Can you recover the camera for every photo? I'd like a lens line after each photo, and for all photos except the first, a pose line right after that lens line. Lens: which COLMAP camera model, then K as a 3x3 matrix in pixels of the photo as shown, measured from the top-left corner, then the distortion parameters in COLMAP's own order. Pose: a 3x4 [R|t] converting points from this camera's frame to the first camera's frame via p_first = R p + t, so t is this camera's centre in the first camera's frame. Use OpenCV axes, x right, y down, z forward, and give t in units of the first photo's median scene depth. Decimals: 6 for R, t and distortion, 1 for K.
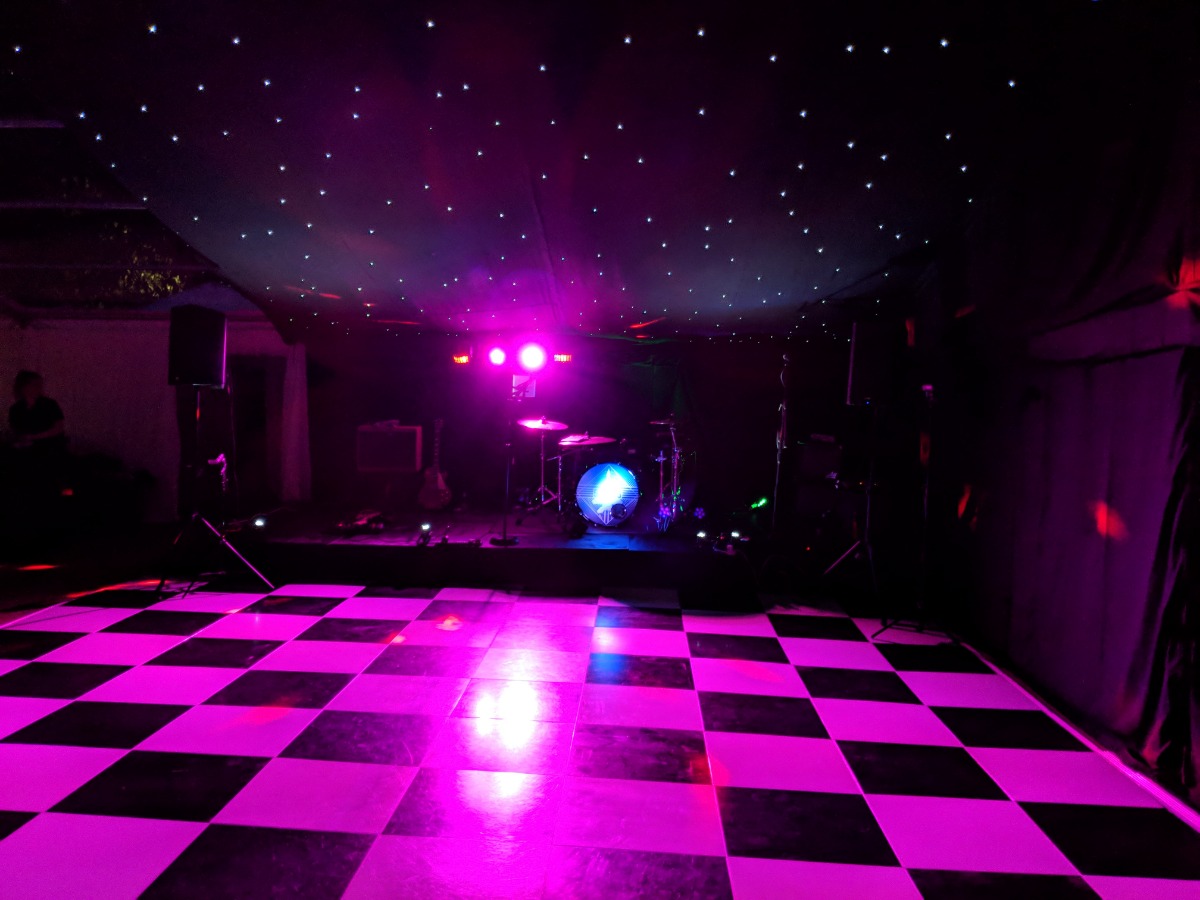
lens RADIAL K [[933.6, 0, 597.7], [0, 933.6, 449.4], [0, 0, 1]] dist [0.176702, -0.334087]
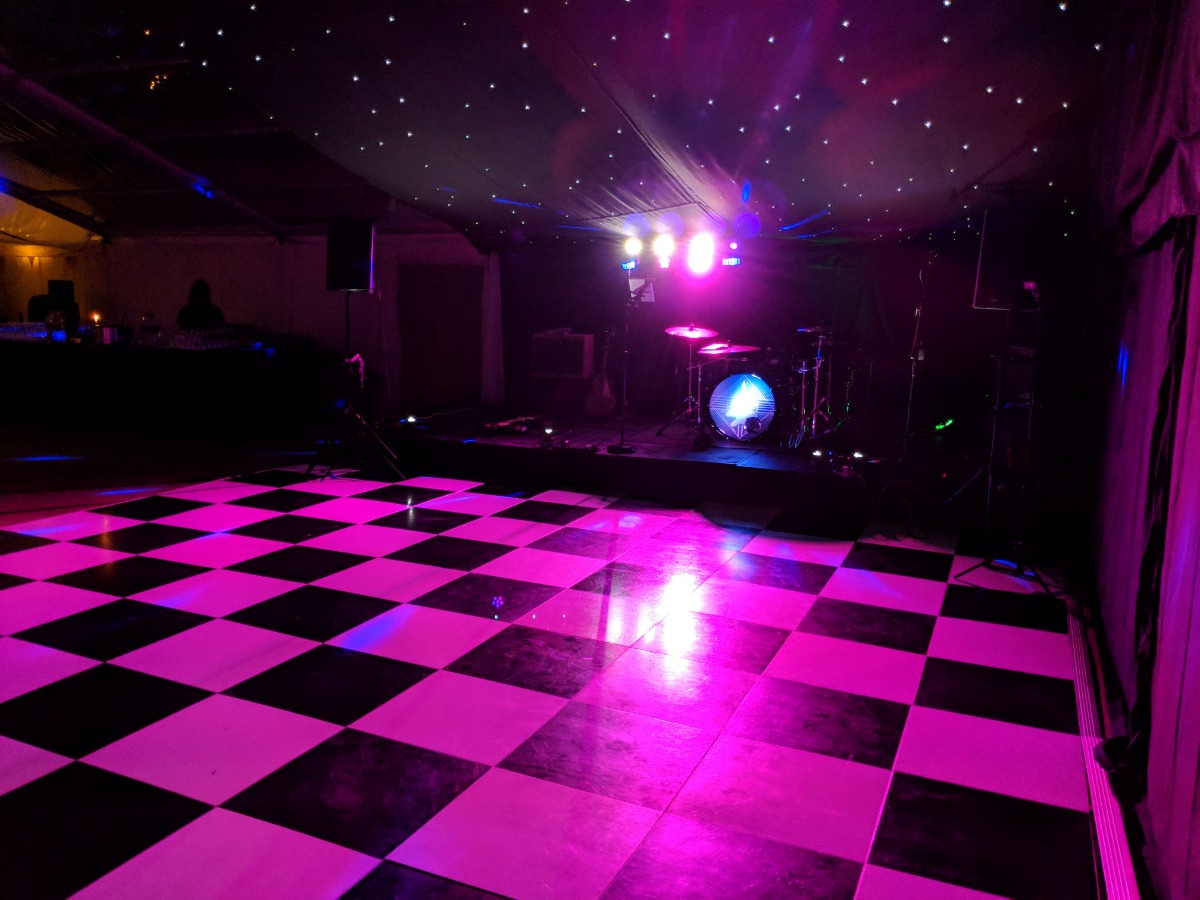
lens RADIAL K [[933.6, 0, 597.7], [0, 933.6, 449.4], [0, 0, 1]] dist [0.176702, -0.334087]
pose [[0.930056, 0.053710, -0.363470, 0.221823], [-0.021385, 0.995494, 0.092383, 0.006597], [0.366794, -0.078149, 0.927014, 0.065204]]
